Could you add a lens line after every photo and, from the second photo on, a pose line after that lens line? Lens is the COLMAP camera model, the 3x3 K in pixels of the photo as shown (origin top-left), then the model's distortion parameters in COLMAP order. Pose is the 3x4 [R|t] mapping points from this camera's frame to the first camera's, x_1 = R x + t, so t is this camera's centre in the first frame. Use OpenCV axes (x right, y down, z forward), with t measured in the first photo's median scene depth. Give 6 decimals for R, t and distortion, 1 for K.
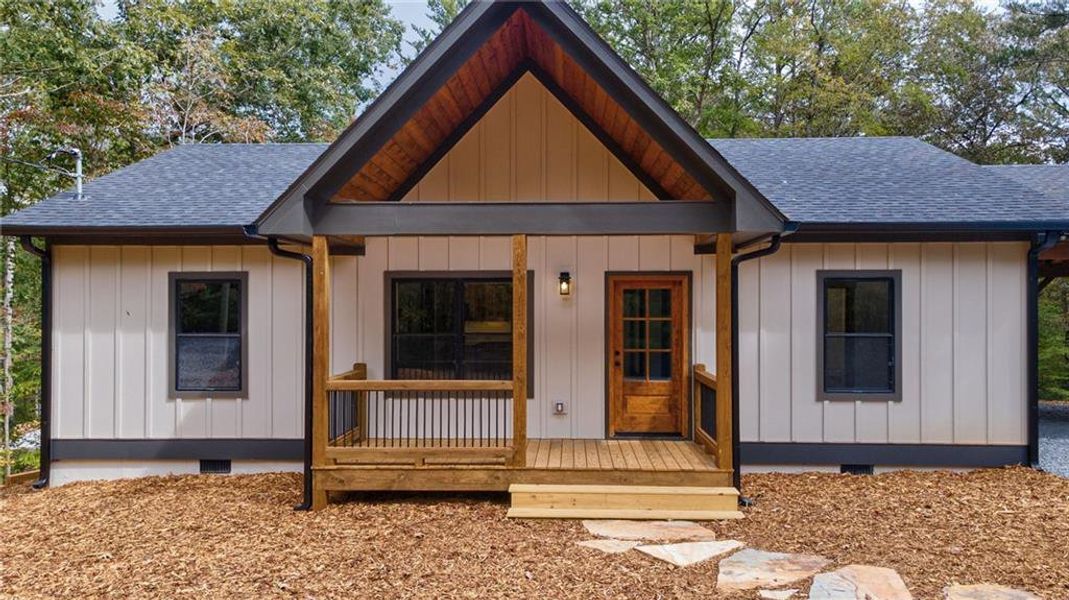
lens RADIAL K [[794.3, 0, 532.7], [0, 794.3, 310.6], [0, 0, 1]] dist [0.064168, -0.011094]
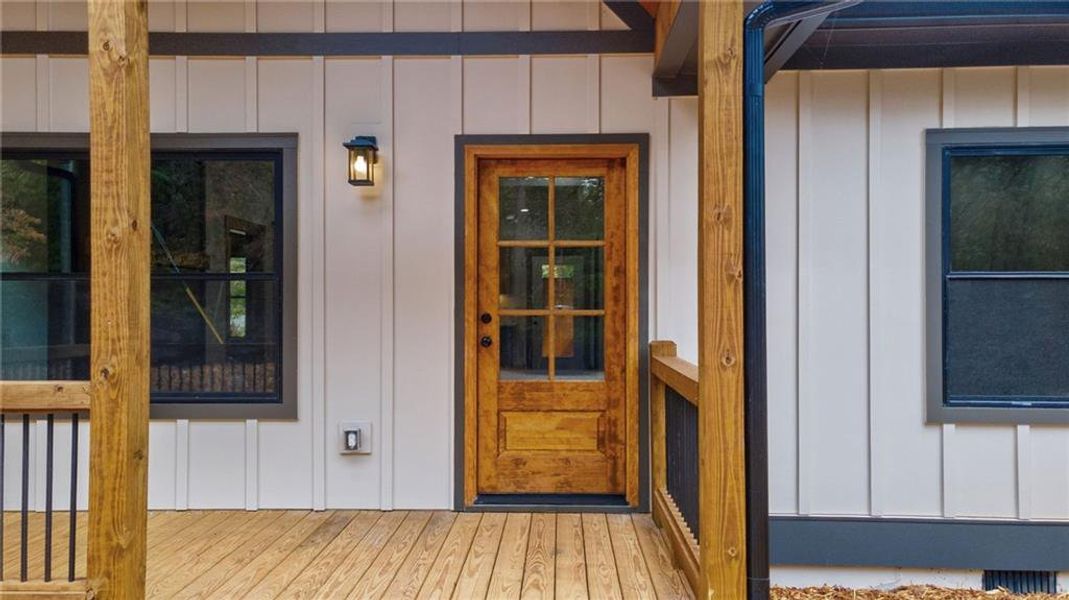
lens RADIAL K [[794.3, 0, 536.1], [0, 794.3, 304.0], [0, 0, 1]] dist [0.064168, -0.011094]
pose [[0.999905, 0.001051, 0.013721, 0.130771], [-0.000965, 0.999980, -0.006312, 0.048550], [-0.013727, 0.006298, 0.999886, 0.552349]]
